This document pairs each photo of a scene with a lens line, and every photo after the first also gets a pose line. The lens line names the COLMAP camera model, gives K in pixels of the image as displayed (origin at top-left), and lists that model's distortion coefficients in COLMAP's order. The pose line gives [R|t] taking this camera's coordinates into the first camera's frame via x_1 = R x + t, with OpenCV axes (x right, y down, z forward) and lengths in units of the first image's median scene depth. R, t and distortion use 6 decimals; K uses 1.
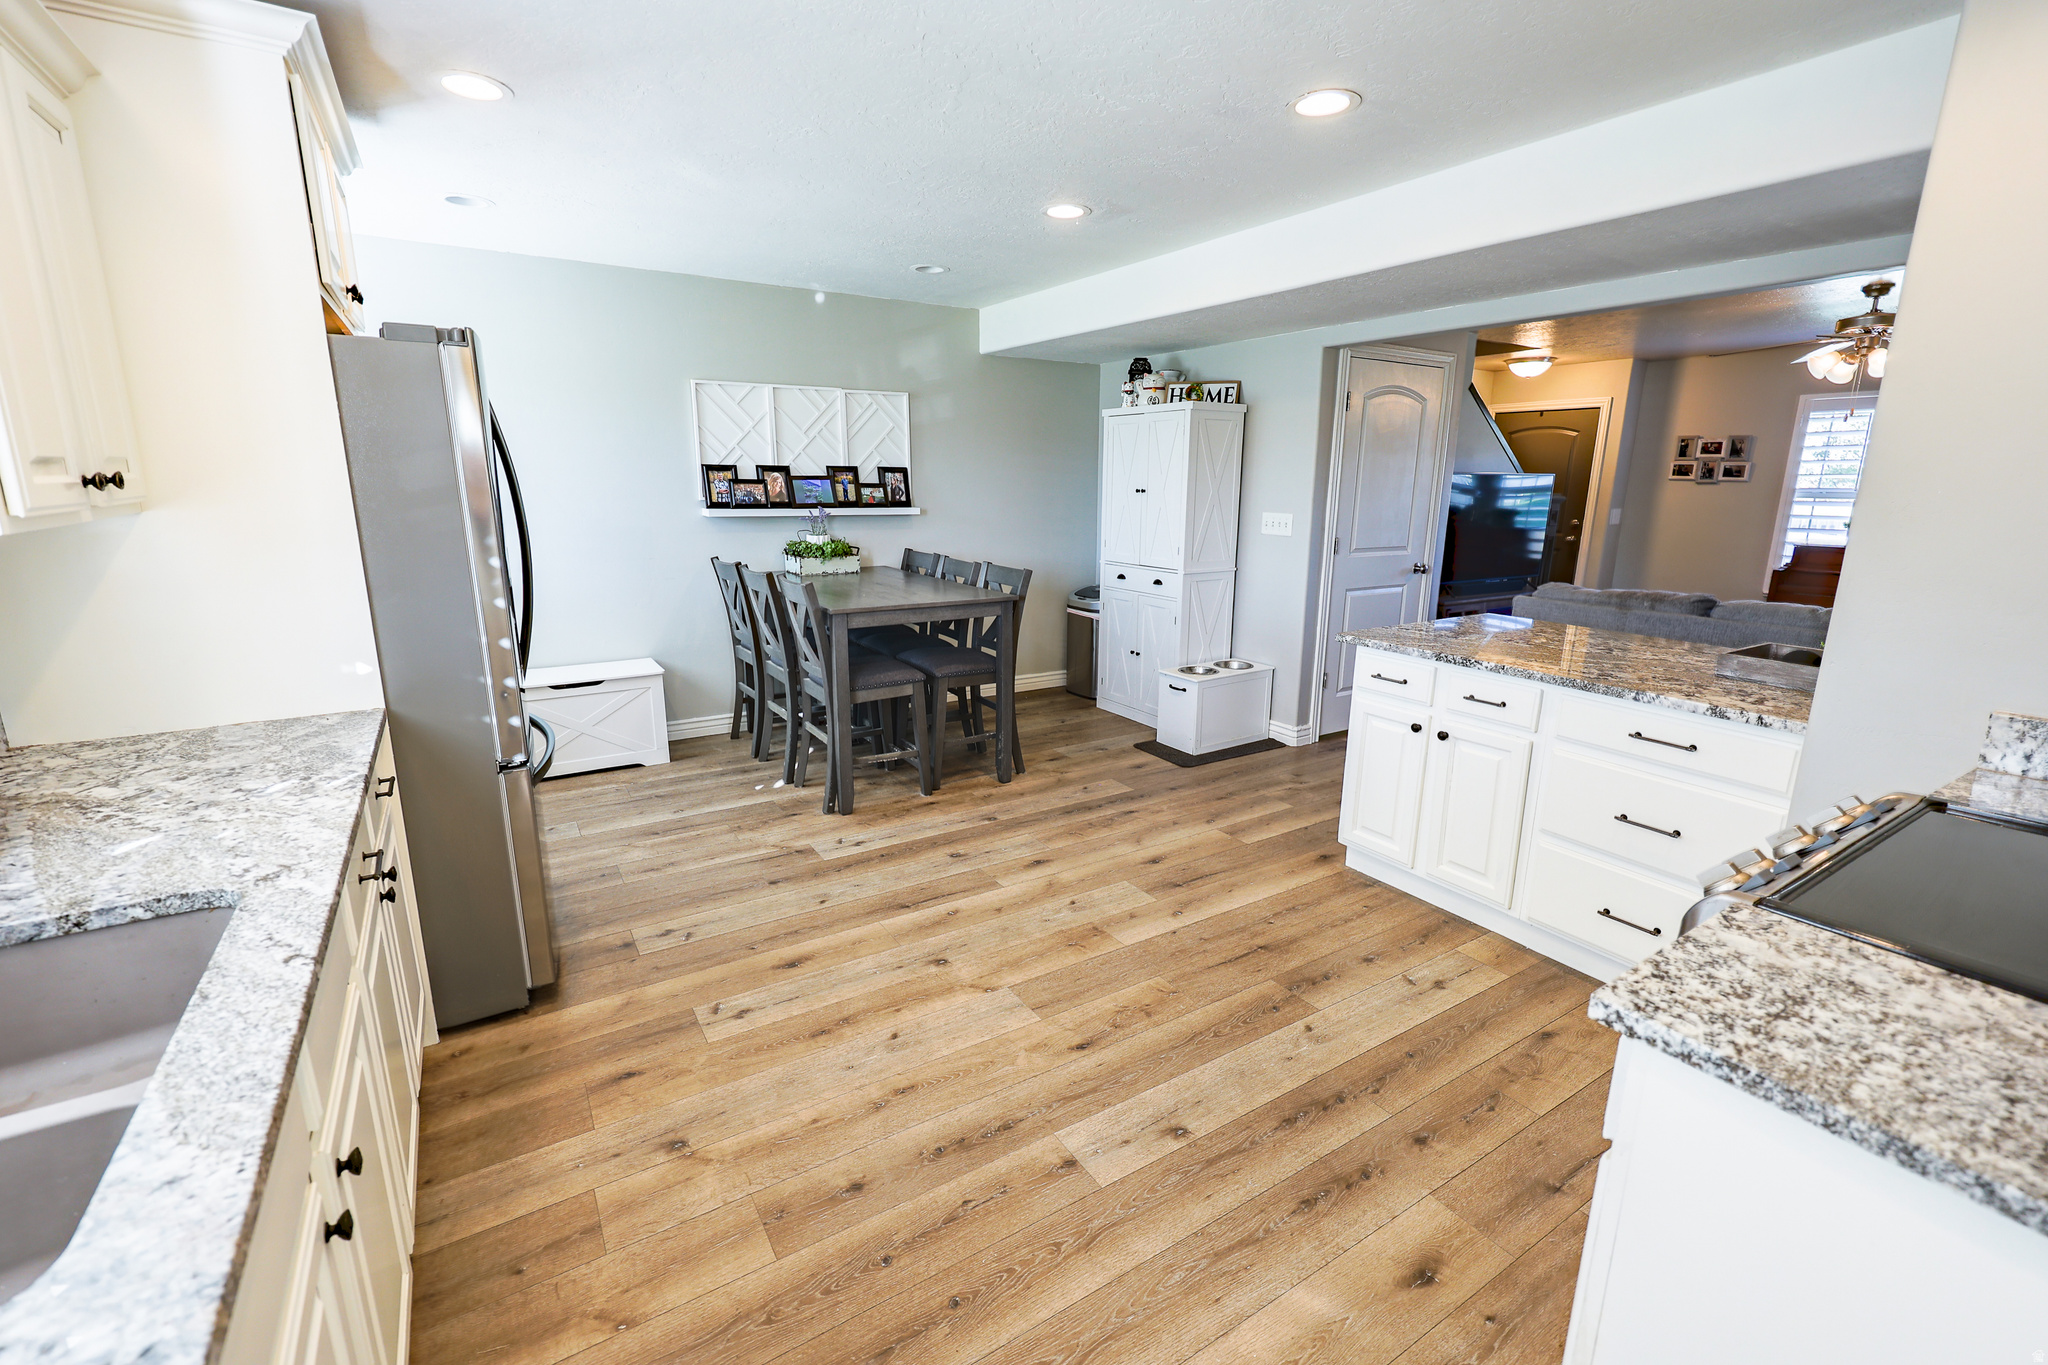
lens RADIAL K [[884.4, 0, 1029.9], [0, 884.4, 663.4], [0, 0, 1]] dist [0.001252, 0.000462]
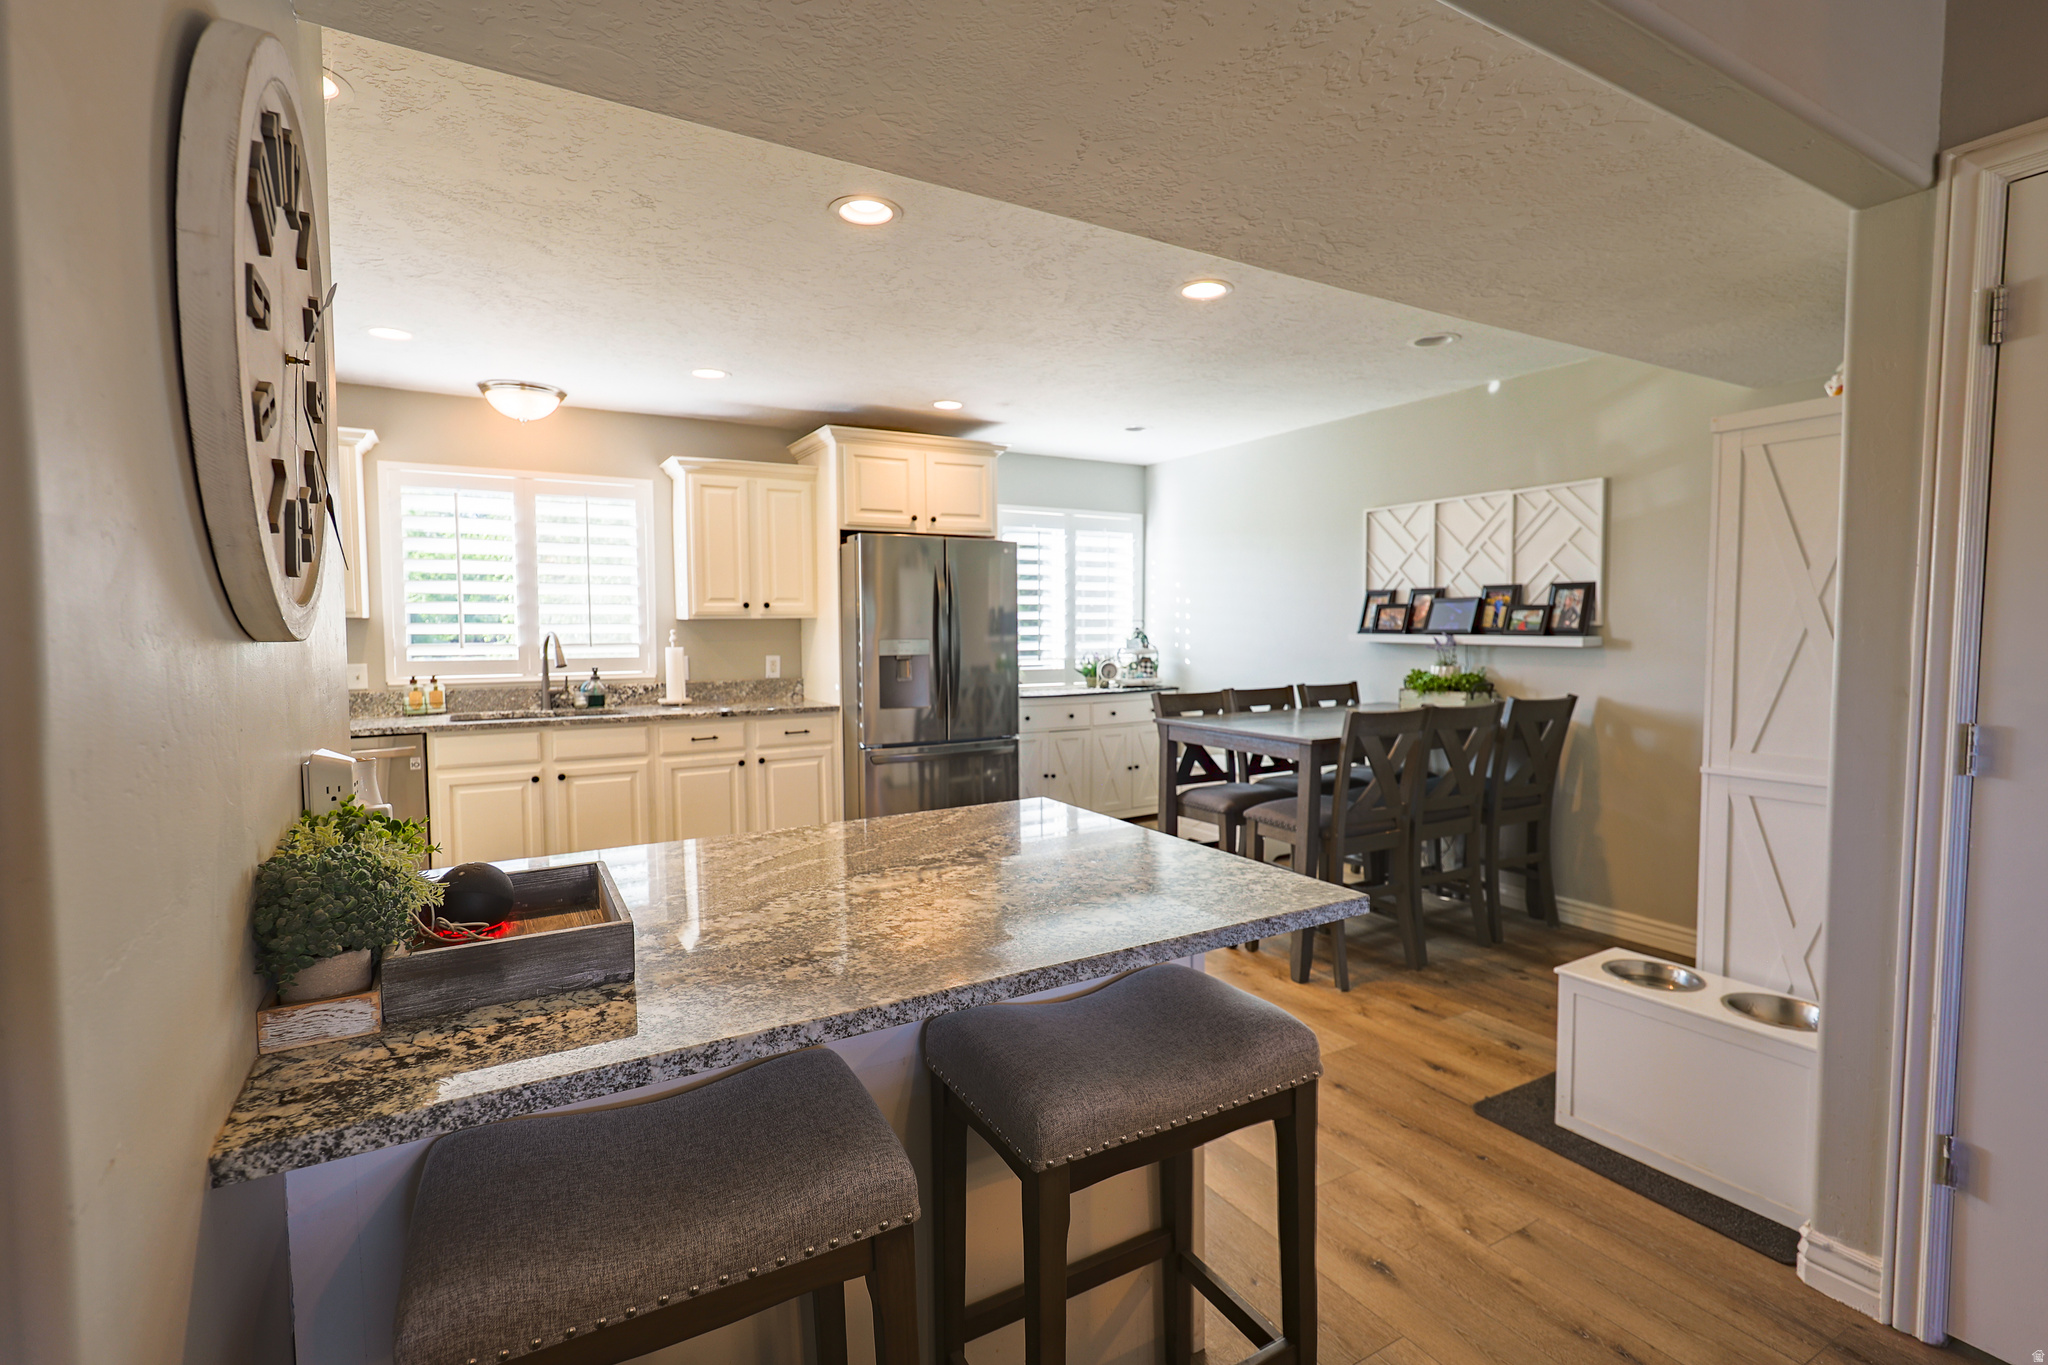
lens RADIAL K [[927.1, 0, 1025.8], [0, 927.1, 673.8], [0, 0, 1]] dist [0.025841, -0.000073]
pose [[-0.039597, 0.046468, -0.998135, 1.013876], [-0.205498, 0.977186, 0.053645, -0.156590], [0.977856, 0.207239, -0.029144, 0.962224]]
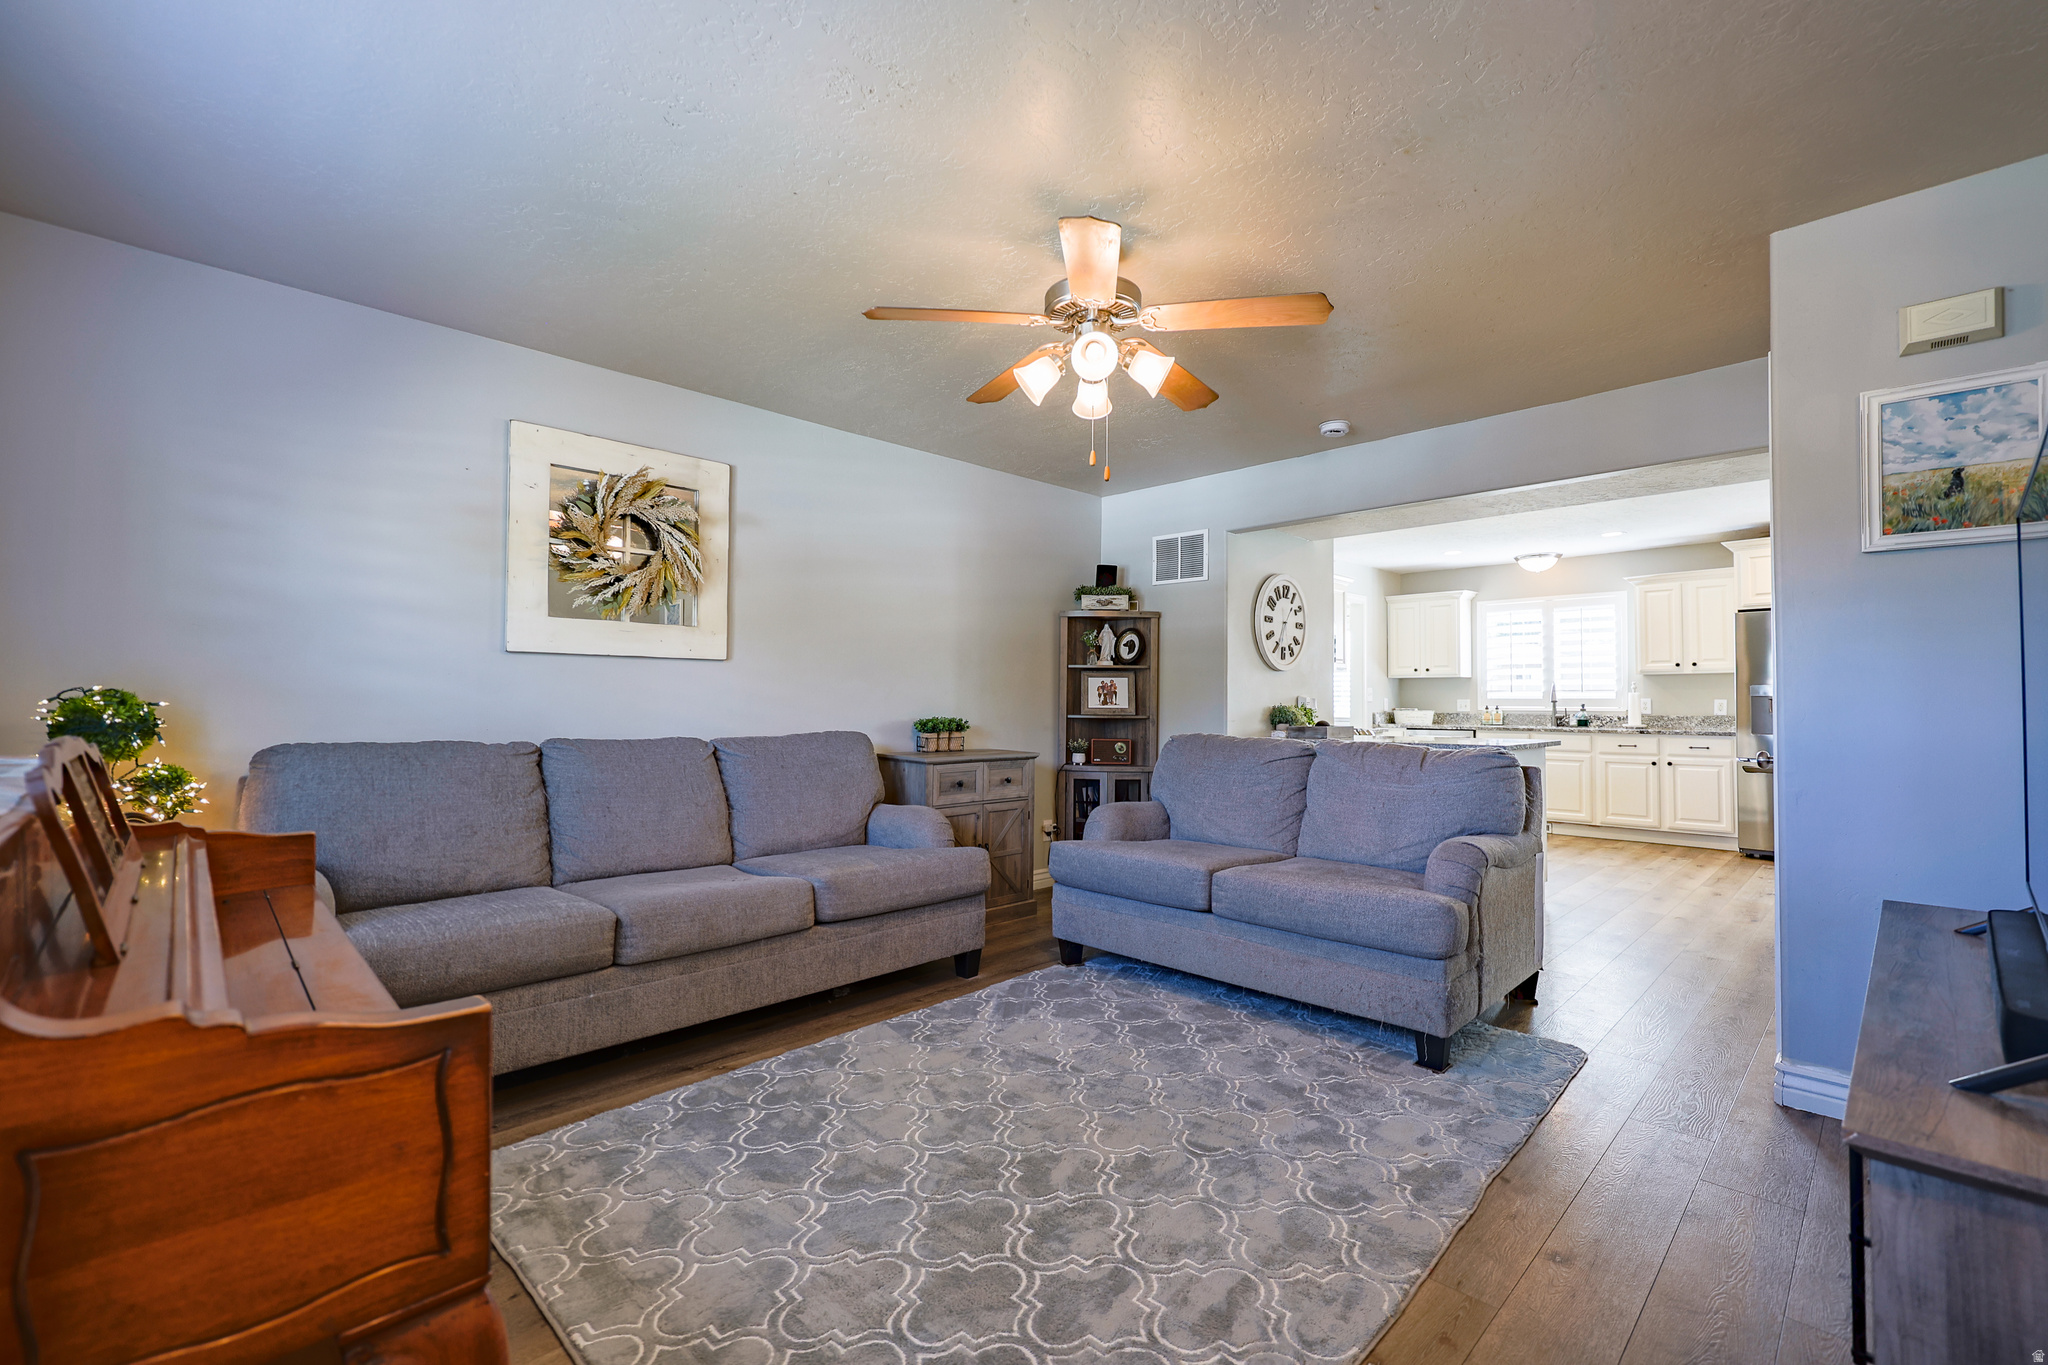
lens RADIAL K [[884.4, 0, 1057.2], [0, 884.4, 670.9], [0, 0, 1]] dist [0.001252, 0.000462]
pose [[-0.972074, -0.016581, -0.234086, 1.546036], [-0.056778, 0.984482, 0.166045, -0.357682], [0.227701, 0.174699, -0.957931, 2.236546]]
